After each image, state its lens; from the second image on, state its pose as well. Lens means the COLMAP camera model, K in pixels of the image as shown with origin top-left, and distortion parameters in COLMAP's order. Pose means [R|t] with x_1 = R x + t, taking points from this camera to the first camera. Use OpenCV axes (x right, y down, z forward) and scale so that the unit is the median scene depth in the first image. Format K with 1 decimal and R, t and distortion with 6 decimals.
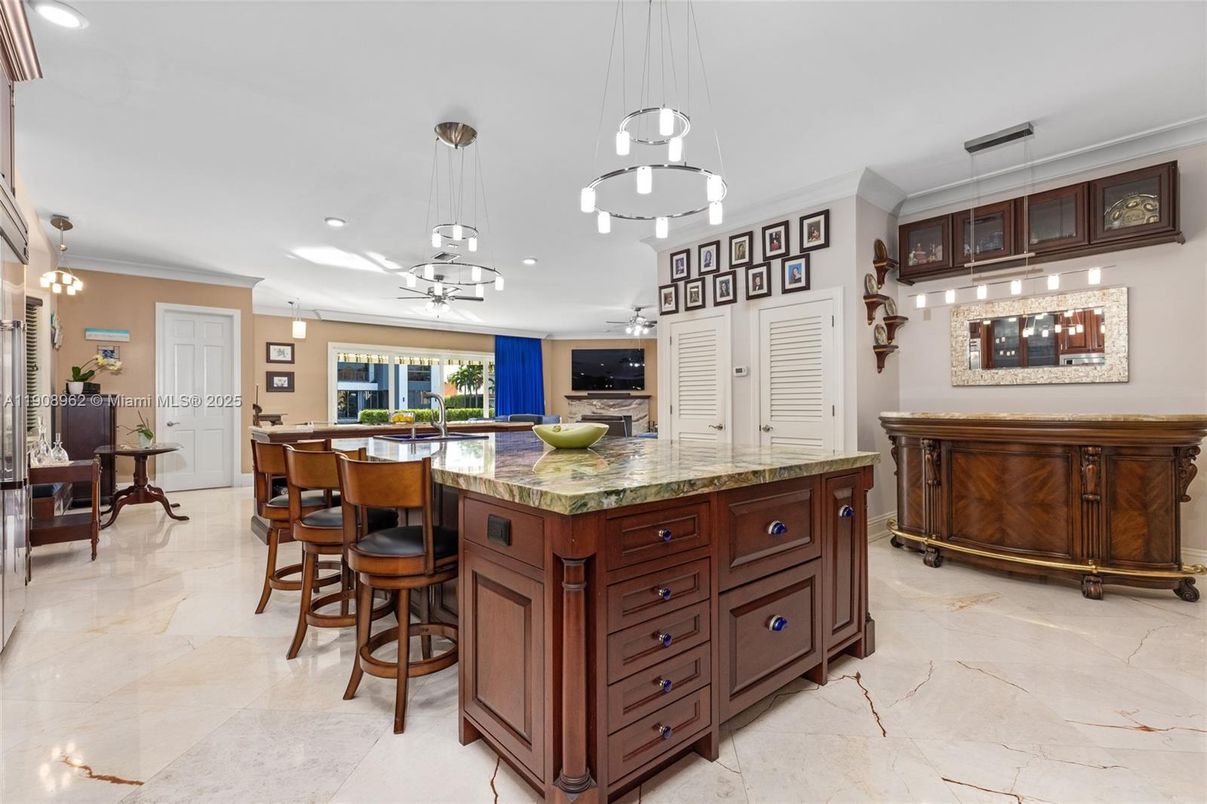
lens RADIAL K [[545.0, 0, 607.4], [0, 545.0, 398.8], [0, 0, 1]] dist [0.007831, -0.000598]
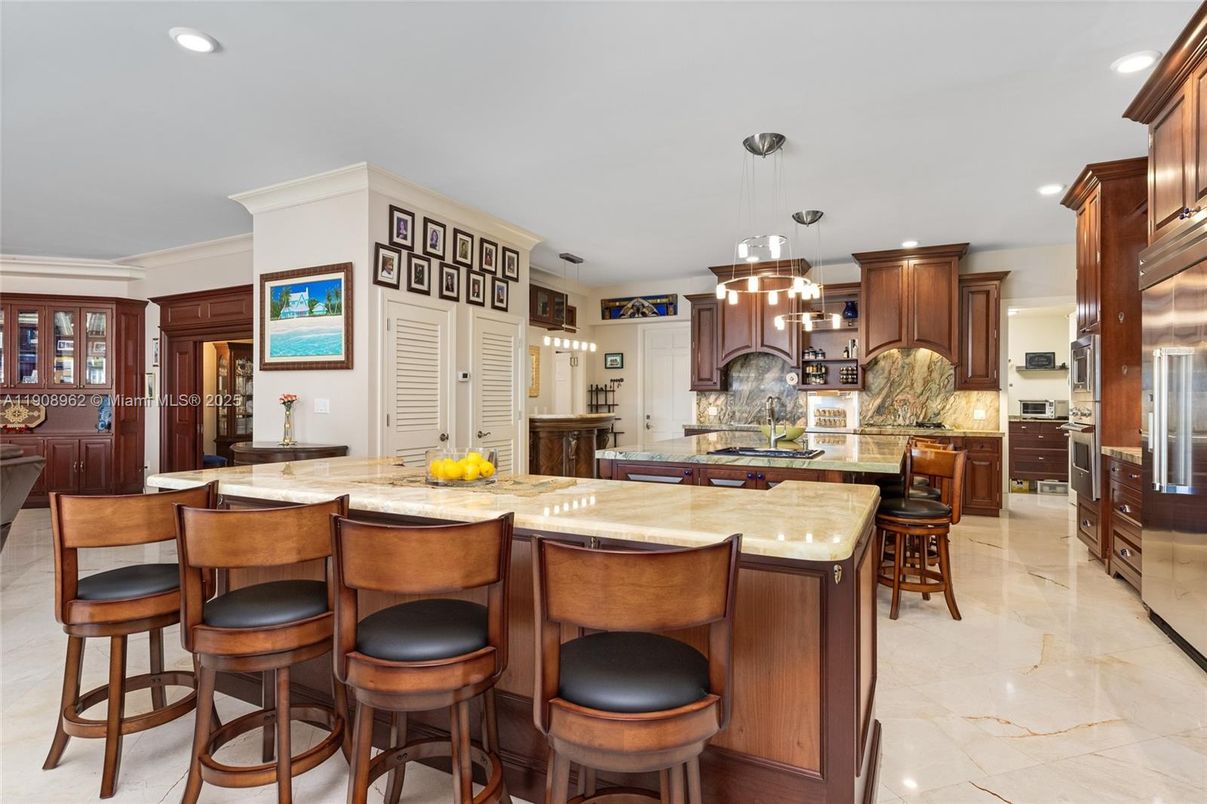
lens RADIAL K [[619.2, 0, 607.3], [0, 619.2, 402.3], [0, 0, 1]] dist [0.001700, 0.000704]
pose [[-0.382525, 0.002971, 0.923940, -0.851339], [-0.001876, 0.999990, -0.003993, -0.002282], [-0.923943, -0.003261, -0.382516, 1.192672]]
